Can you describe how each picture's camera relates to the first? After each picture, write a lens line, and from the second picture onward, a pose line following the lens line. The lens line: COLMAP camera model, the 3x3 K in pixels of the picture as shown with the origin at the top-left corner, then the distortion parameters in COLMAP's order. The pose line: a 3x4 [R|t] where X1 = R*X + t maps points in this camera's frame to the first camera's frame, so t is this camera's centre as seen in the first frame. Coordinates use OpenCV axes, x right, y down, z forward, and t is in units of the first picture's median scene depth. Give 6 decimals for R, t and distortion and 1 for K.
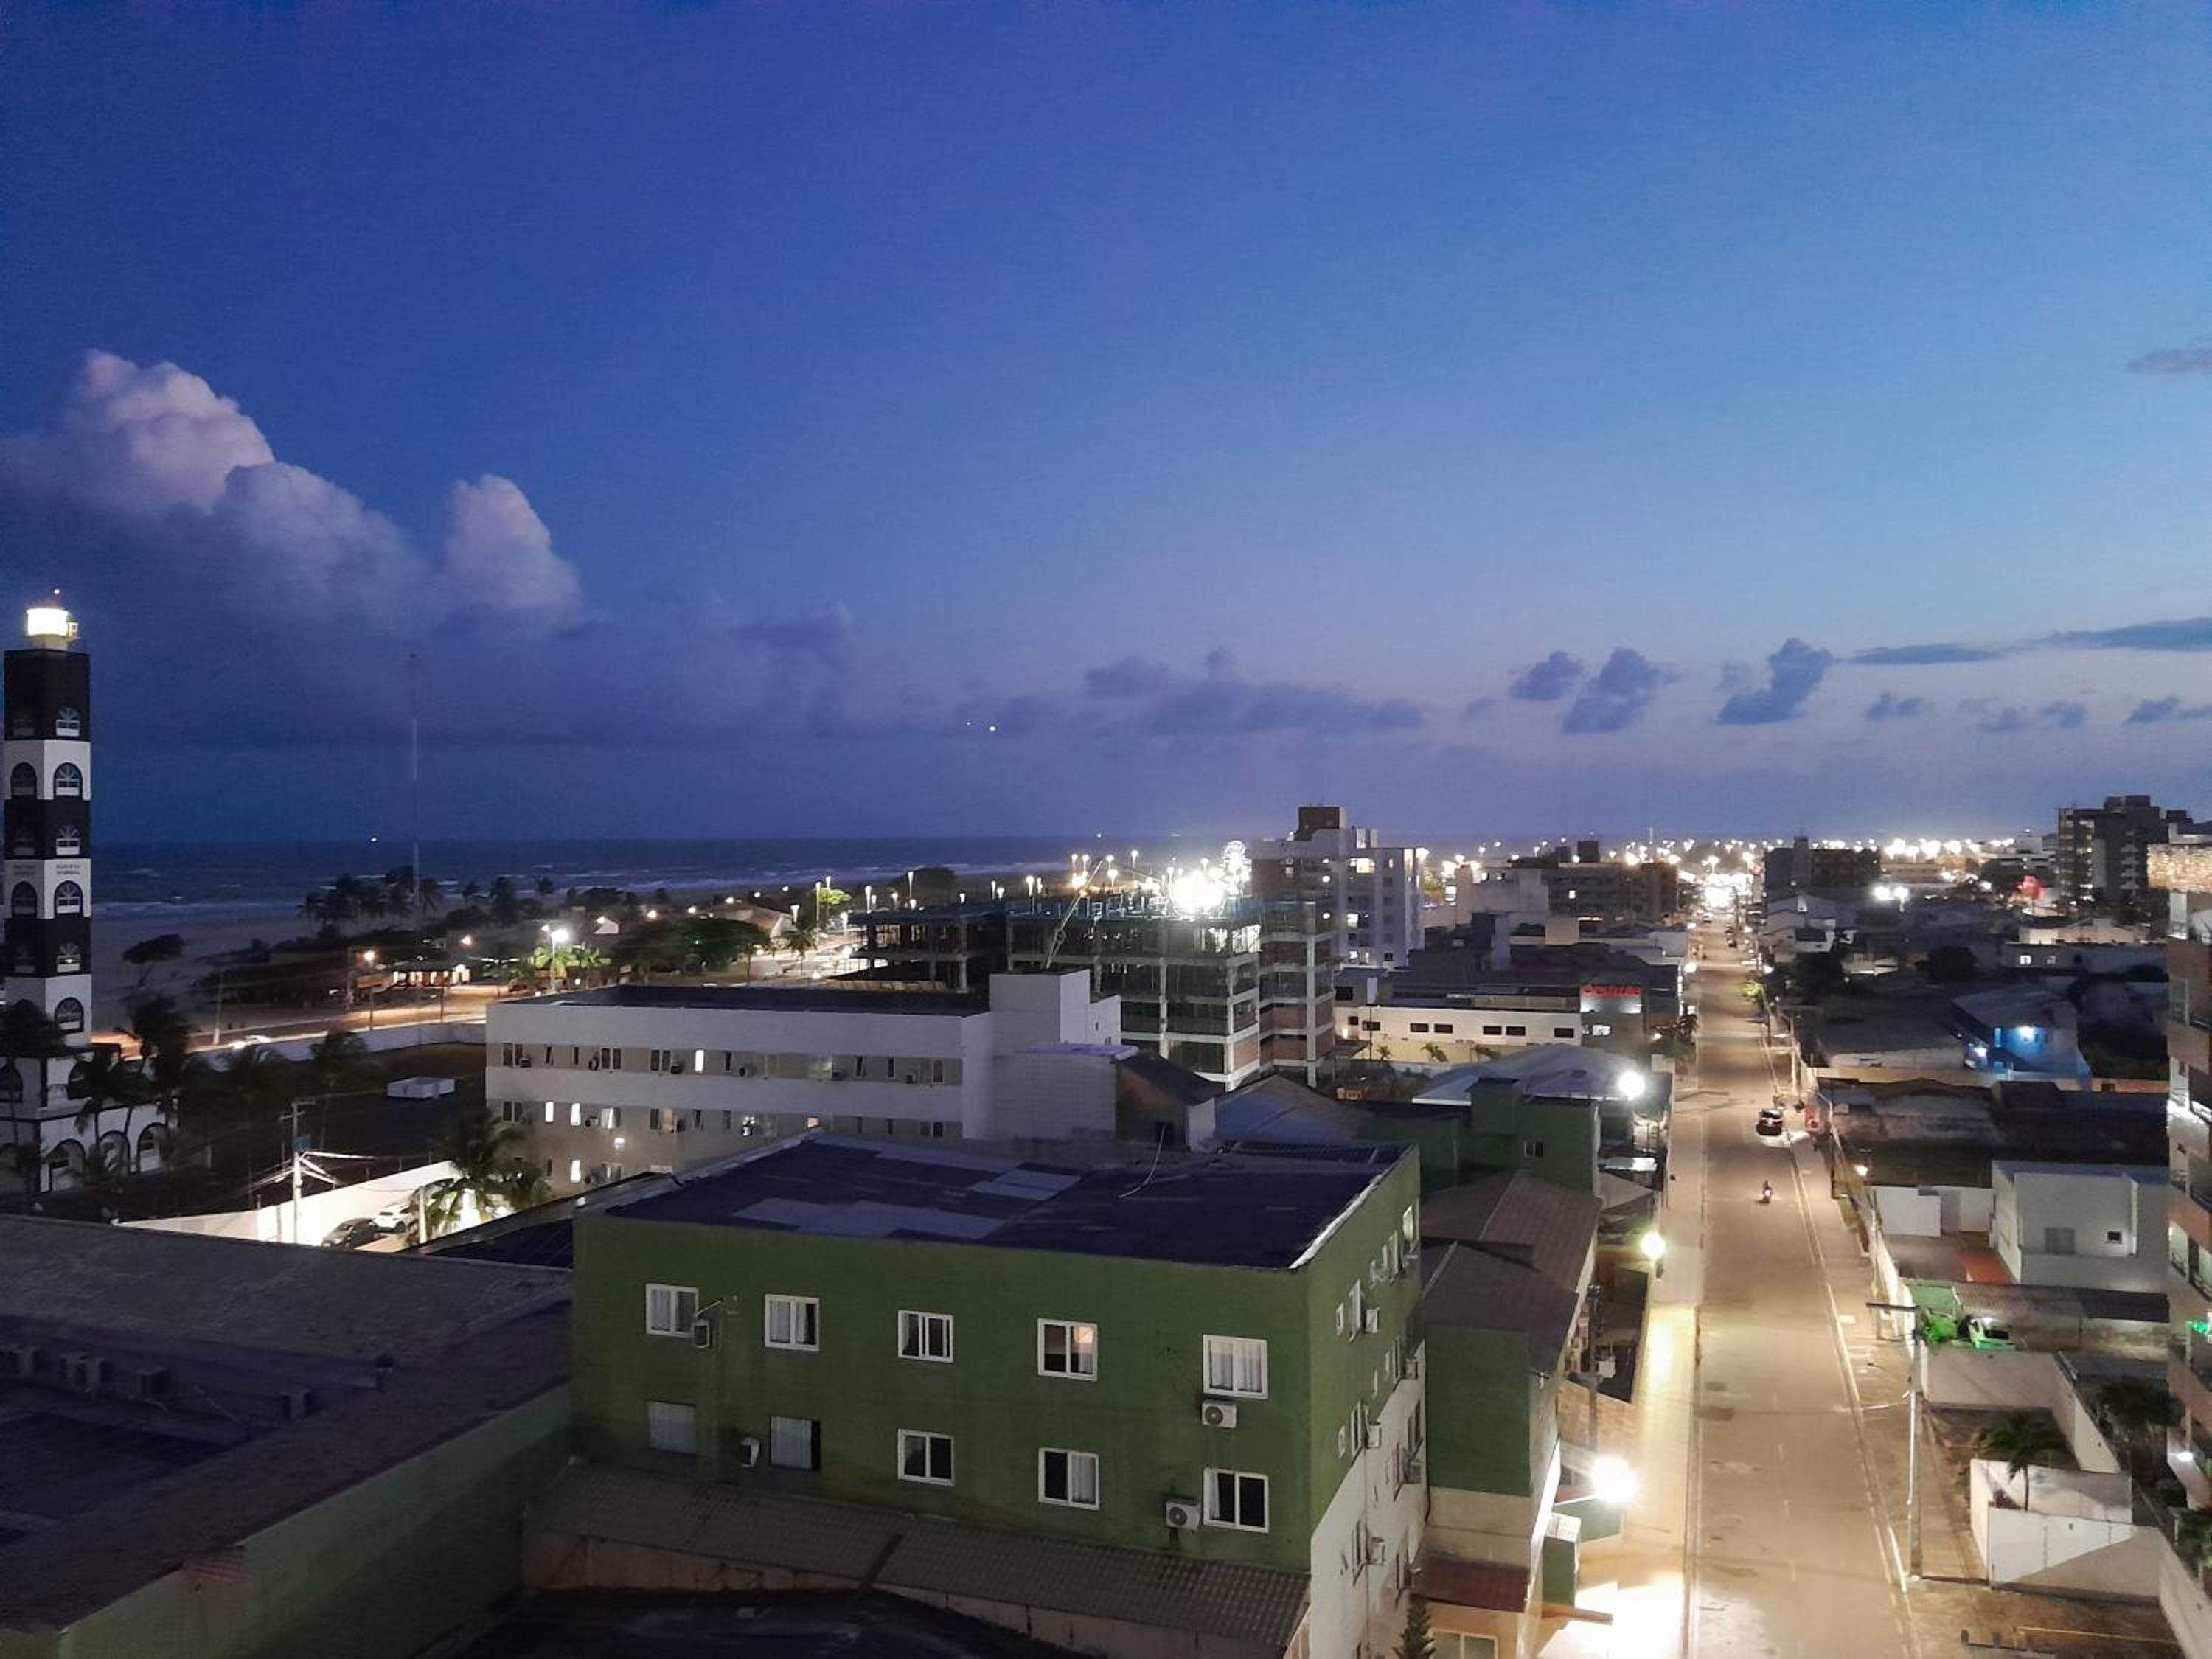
lens RADIAL K [[1715.6, 0, 1099.7], [0, 1715.6, 807.9], [0, 0, 1]] dist [0.067908, -0.116205]
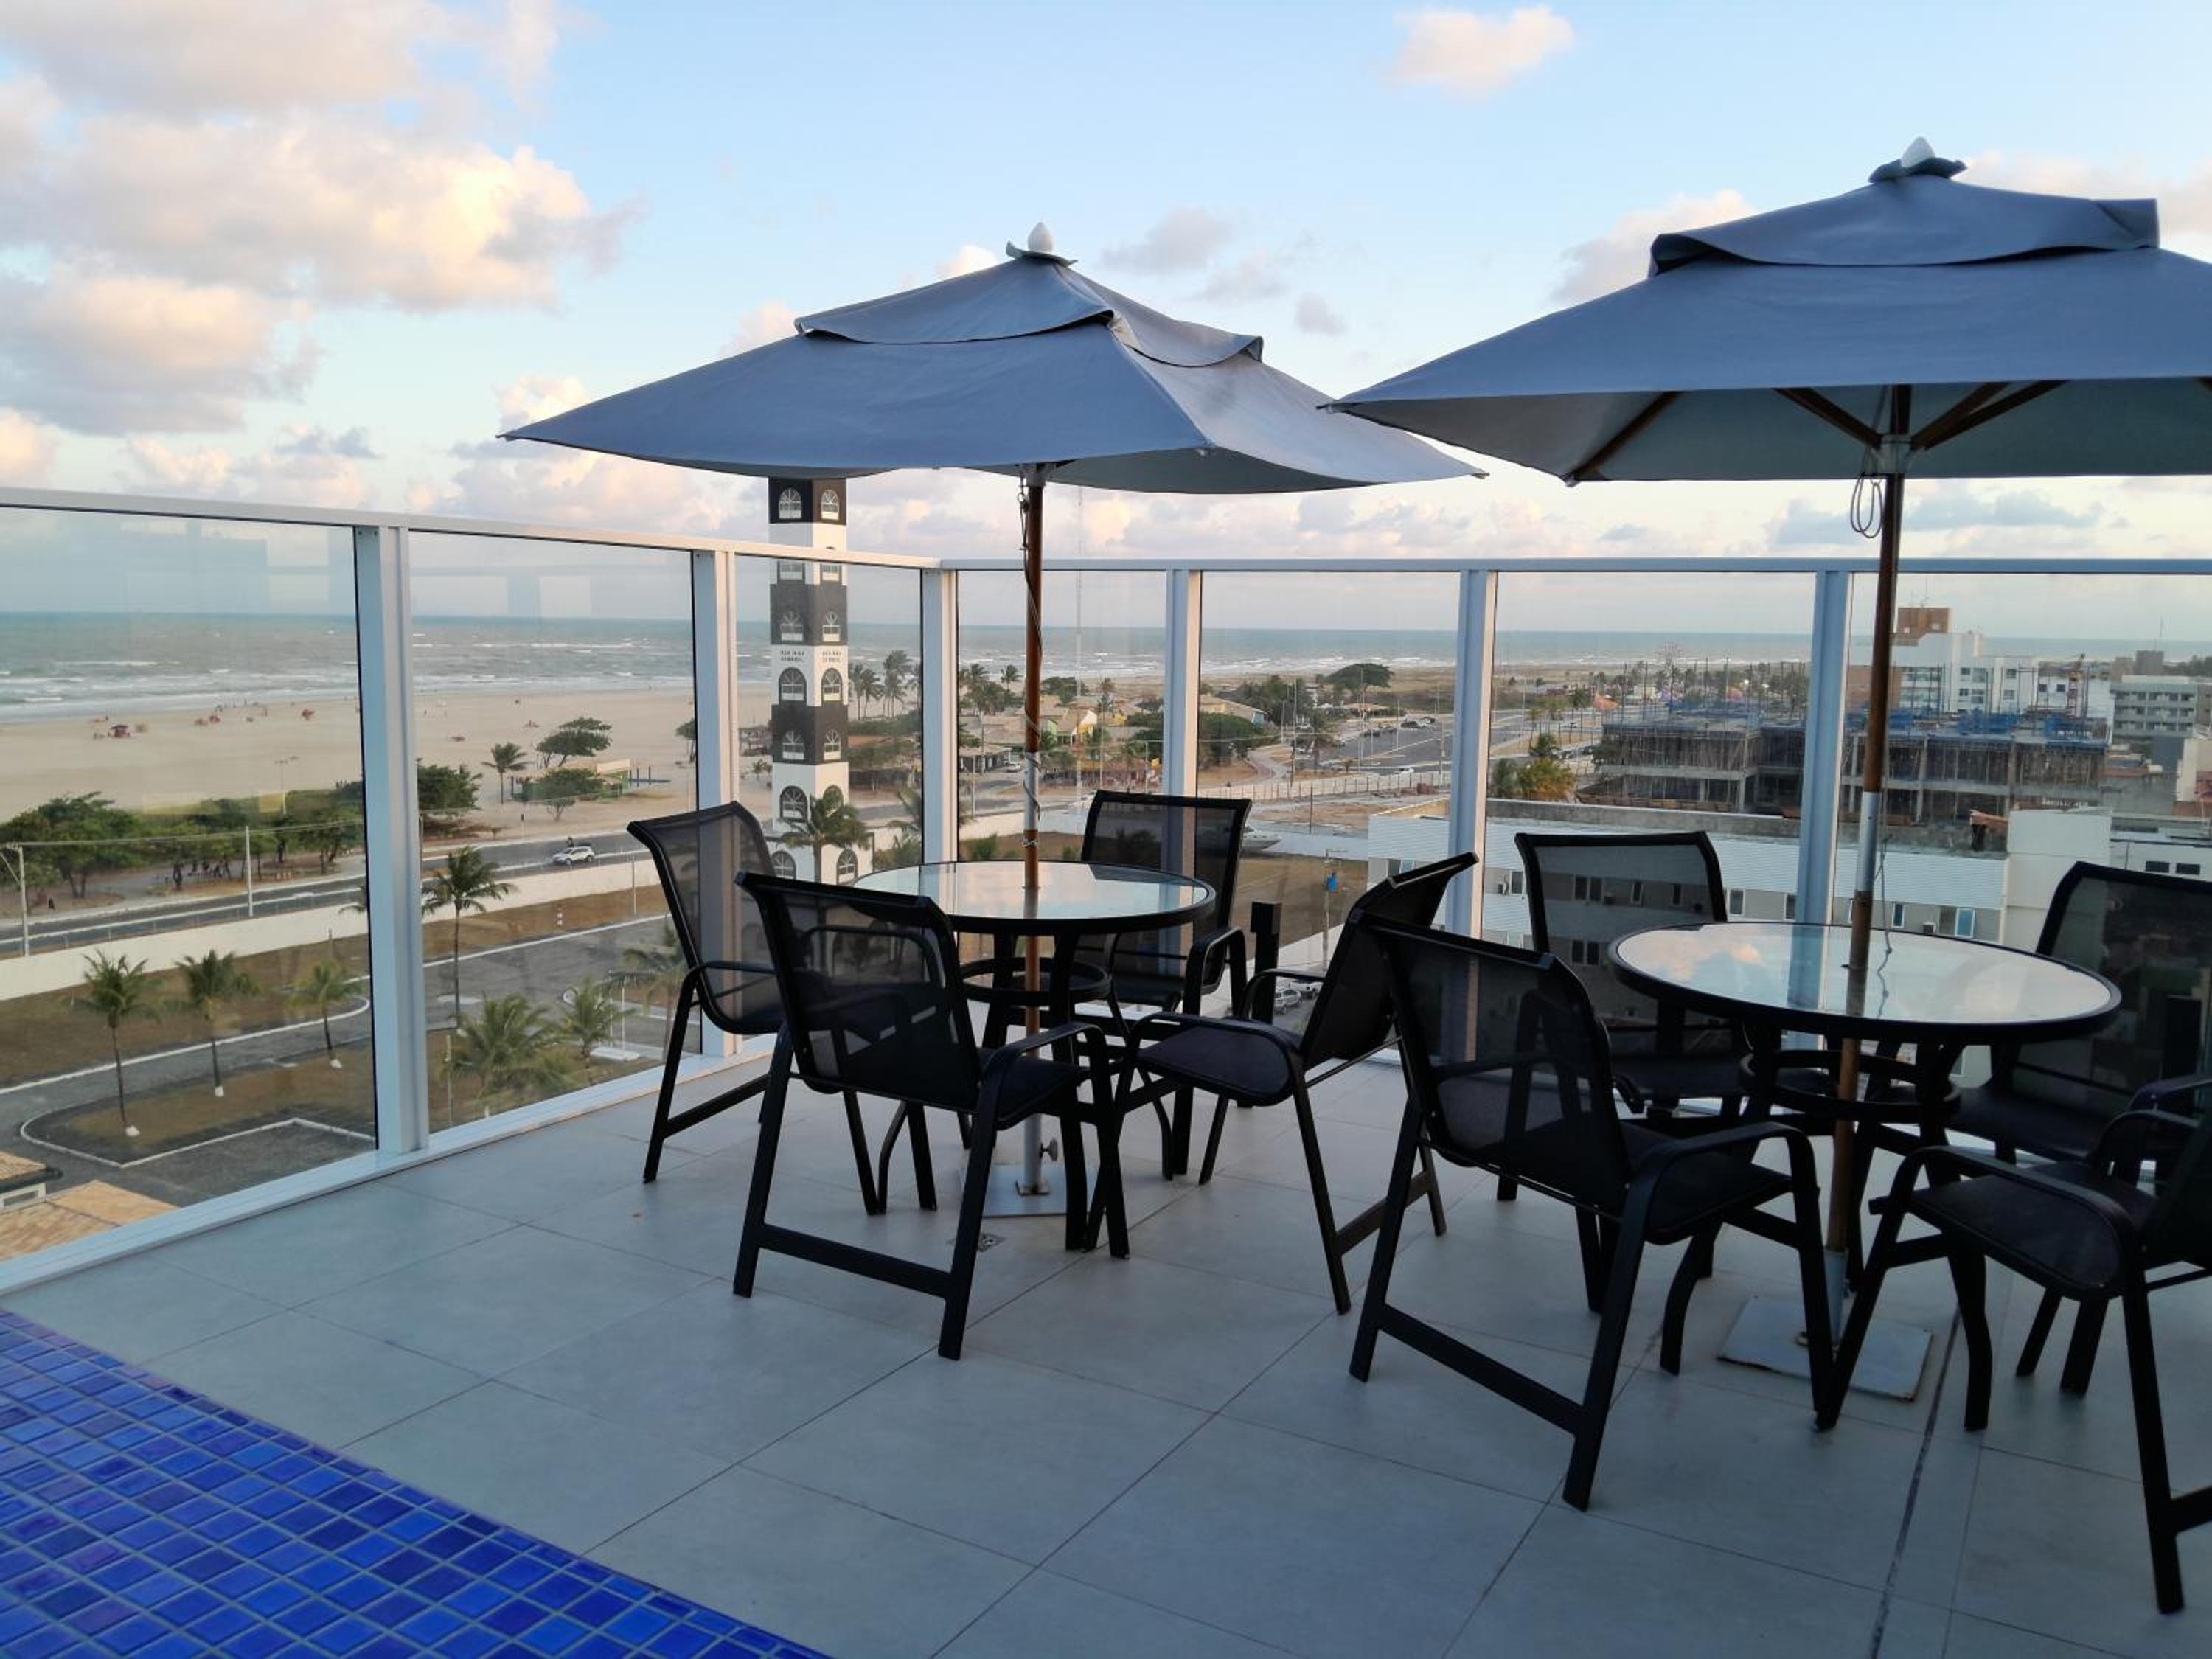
lens RADIAL K [[1715.6, 0, 1103.2], [0, 1715.6, 832.6], [0, 0, 1]] dist [0.067908, -0.116205]
pose [[0.984323, 0.041089, -0.171520, -0.273089], [-0.017520, 0.990453, 0.136730, -0.001584], [0.175500, -0.131581, 0.975646, 0.060114]]
